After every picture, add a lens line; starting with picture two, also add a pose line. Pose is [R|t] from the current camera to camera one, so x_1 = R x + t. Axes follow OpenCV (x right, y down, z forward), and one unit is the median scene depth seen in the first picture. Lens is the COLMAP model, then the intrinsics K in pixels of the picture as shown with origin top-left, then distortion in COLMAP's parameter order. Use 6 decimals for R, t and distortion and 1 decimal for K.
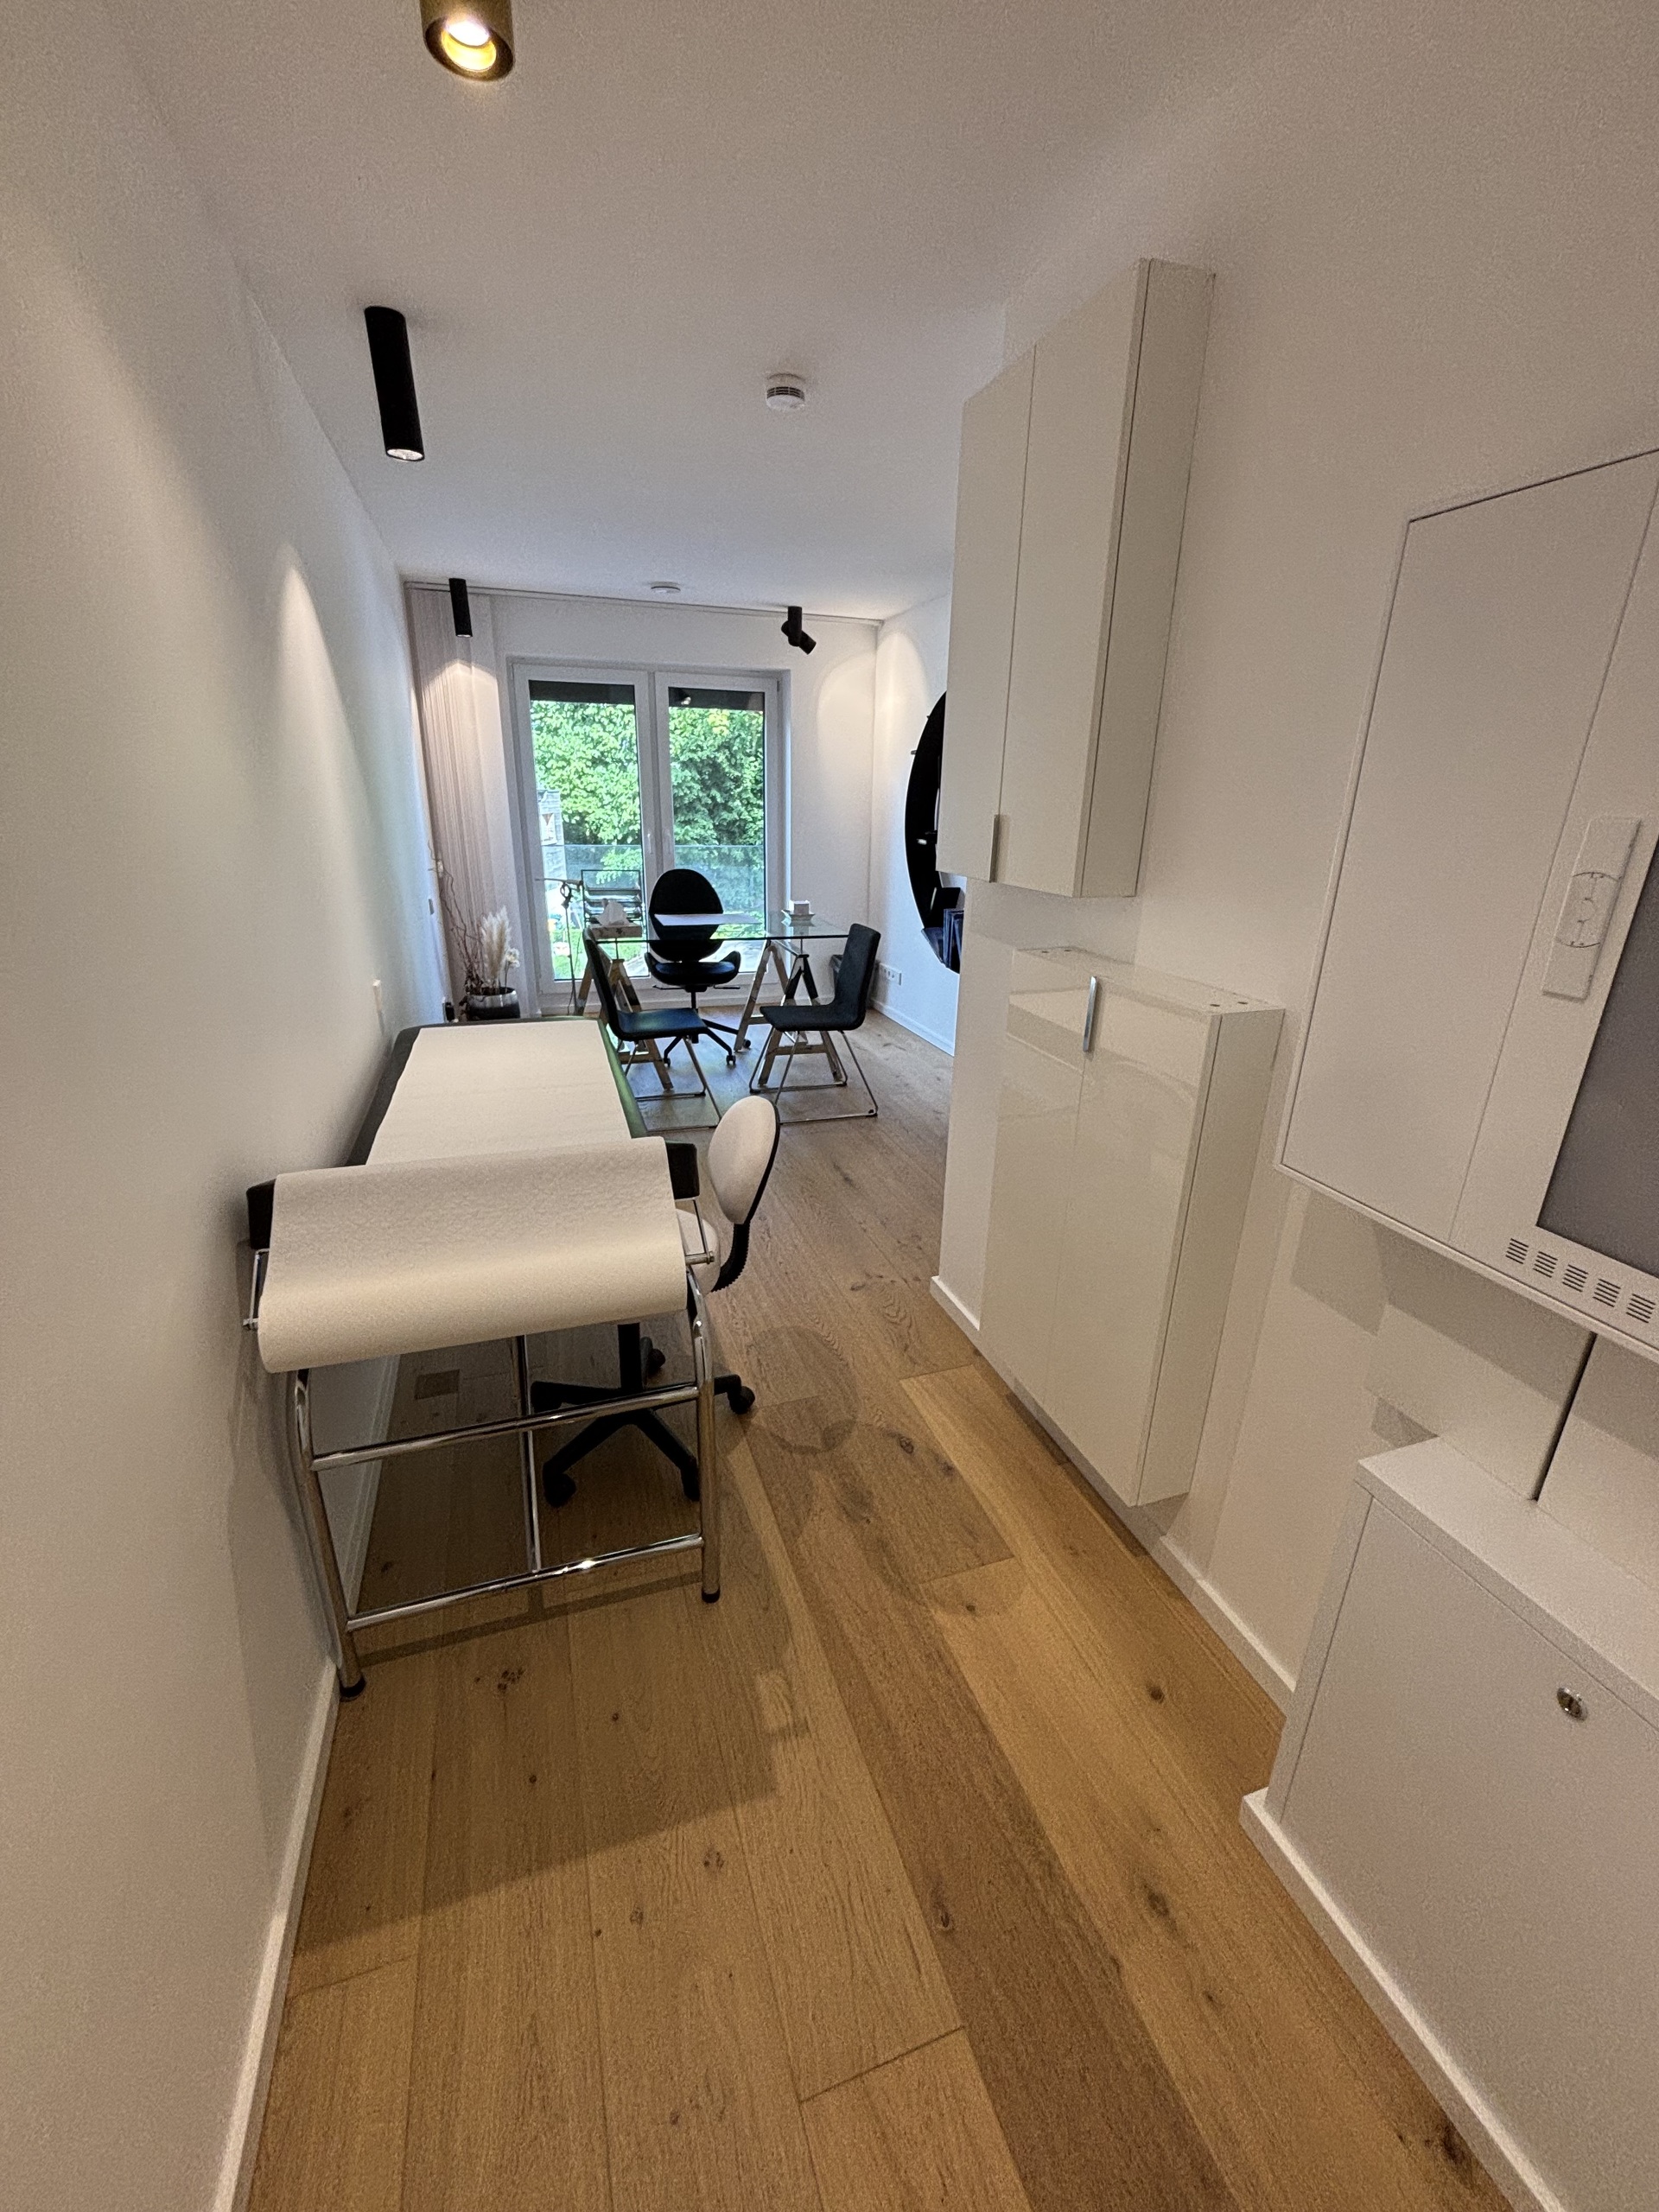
lens RADIAL K [[897.0, 0, 828.3], [0, 897.0, 1107.2], [0, 0, 1]] dist [0.009392, 0.000377]
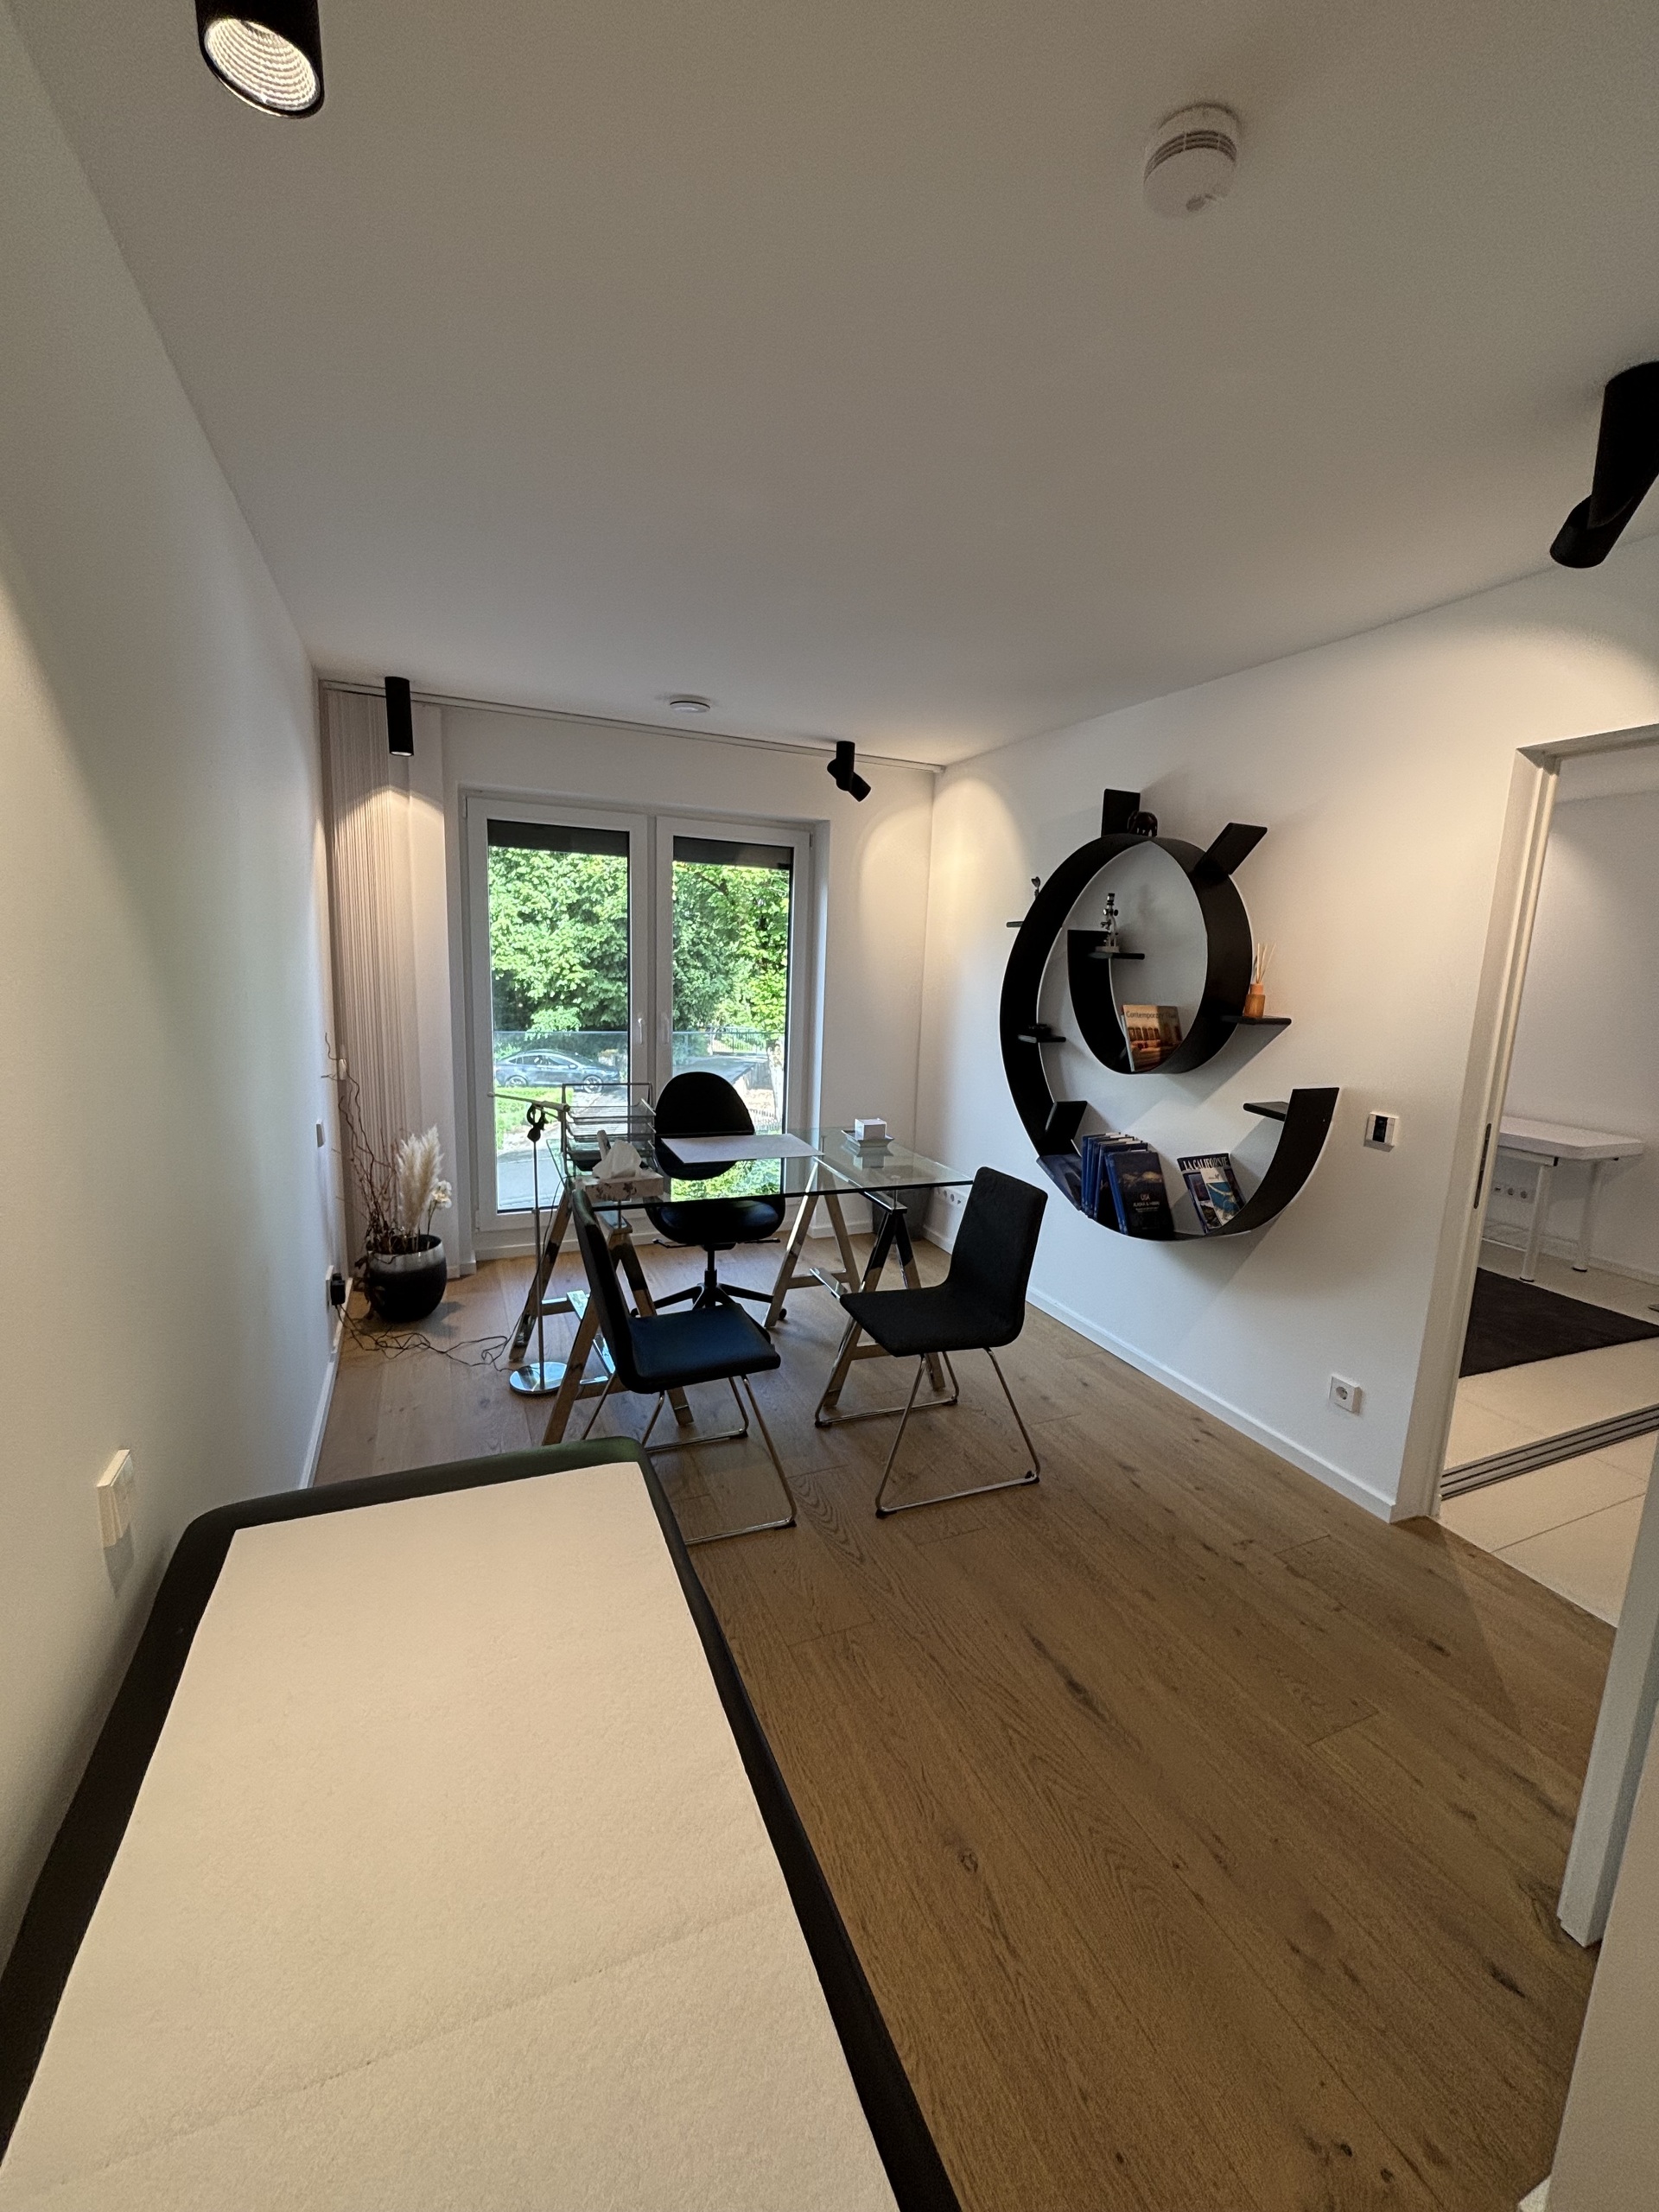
lens RADIAL K [[897.0, 0, 829.0], [0, 897.0, 1106.7], [0, 0, 1]] dist [0.009392, 0.000377]
pose [[0.996192, 0.004251, 0.087082, -0.118473], [0.010332, 0.986016, -0.166328, -0.117928], [-0.086571, 0.166595, 0.982218, 0.293239]]
